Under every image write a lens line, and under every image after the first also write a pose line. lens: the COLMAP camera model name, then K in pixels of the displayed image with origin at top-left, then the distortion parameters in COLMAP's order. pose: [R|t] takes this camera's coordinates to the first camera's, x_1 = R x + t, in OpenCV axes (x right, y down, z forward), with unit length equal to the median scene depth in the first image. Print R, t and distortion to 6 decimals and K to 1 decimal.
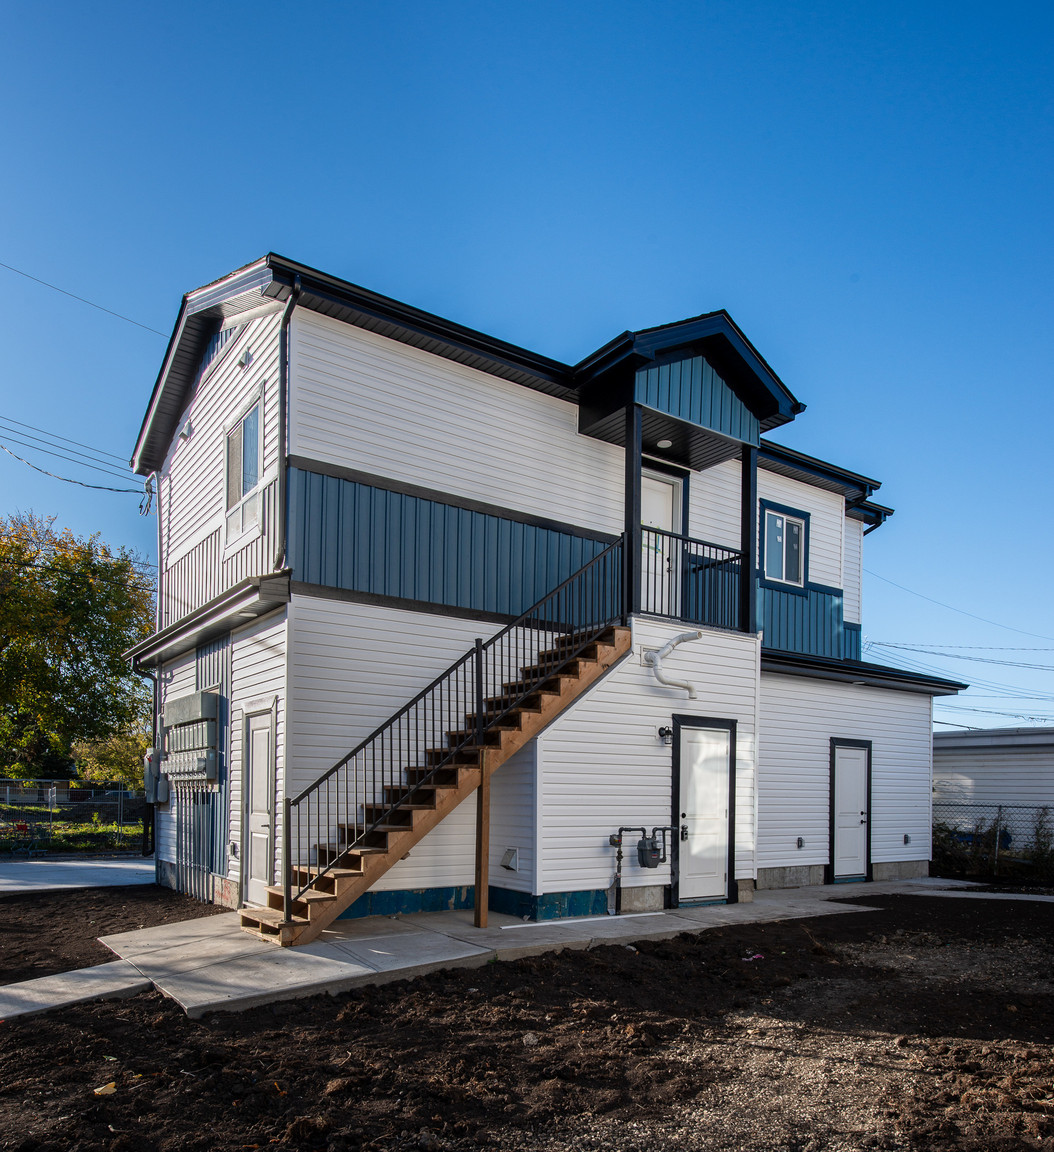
lens RADIAL K [[823.8, 0, 527.0], [0, 823.8, 576.0], [0, 0, 1]] dist [-0.003667, -0.003563]
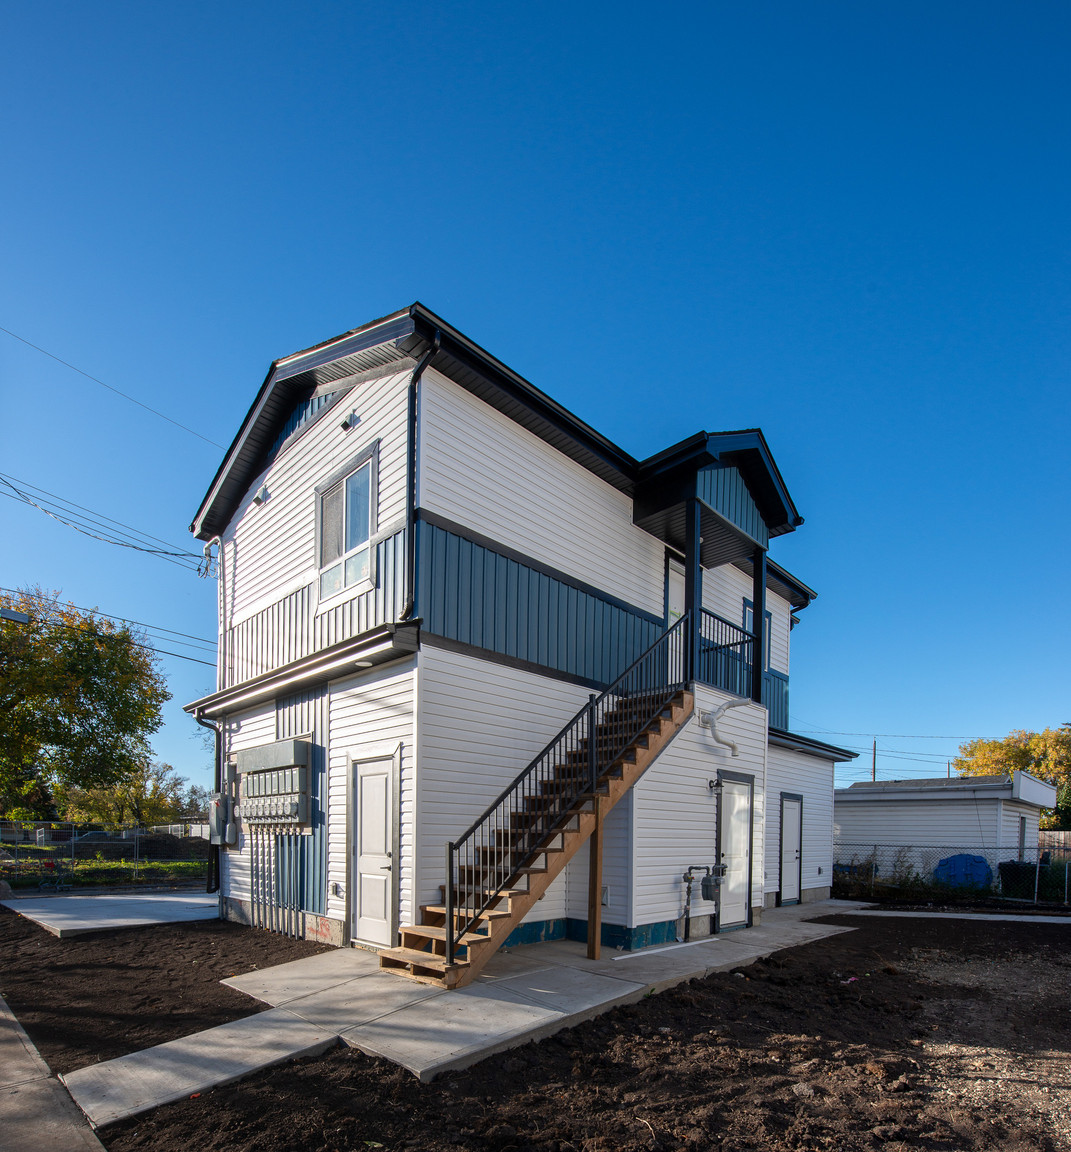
lens RADIAL K [[625.9, 0, 533.2], [0, 625.9, 693.7], [0, 0, 1]] dist [-0.022808, 0.000503]
pose [[0.985987, 0.037806, 0.162479, -0.232607], [-0.043538, 0.998544, 0.031863, 0.045369], [-0.161038, -0.038491, 0.986197, 0.179092]]
